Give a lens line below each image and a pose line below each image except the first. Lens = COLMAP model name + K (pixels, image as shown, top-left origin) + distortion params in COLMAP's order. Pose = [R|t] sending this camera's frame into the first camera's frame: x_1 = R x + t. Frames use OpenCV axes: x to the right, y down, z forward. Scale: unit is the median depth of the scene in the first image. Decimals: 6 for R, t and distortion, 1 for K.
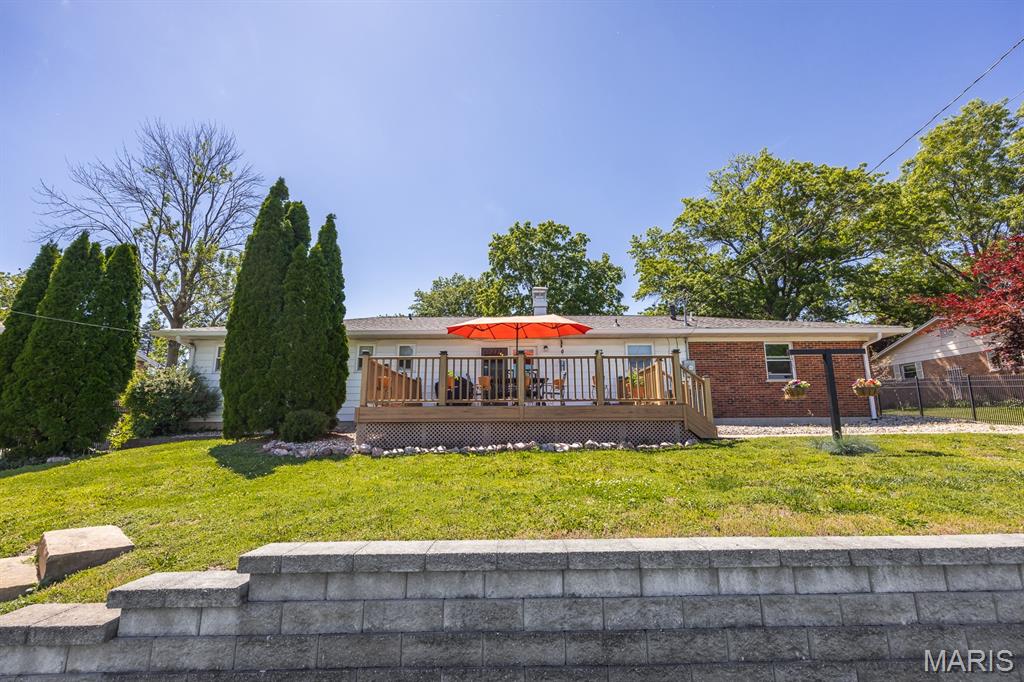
lens RADIAL K [[440.7, 0, 513.2], [0, 440.7, 324.4], [0, 0, 1]] dist [-0.001884, -0.000546]
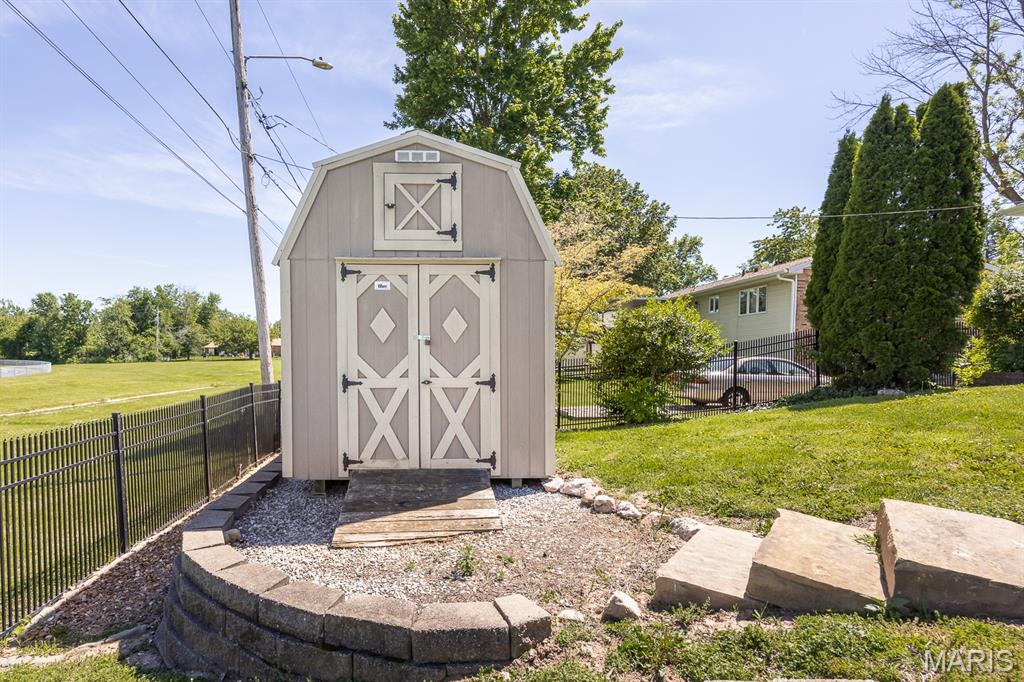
lens RADIAL K [[467.0, 0, 474.6], [0, 467.0, 385.2], [0, 0, 1]] dist [-0.002552, -0.000020]
pose [[0.058112, 0.066430, -0.996097, -0.201813], [0.197019, 0.977397, 0.076677, 0.069152], [0.978676, -0.200706, 0.043711, 0.192905]]
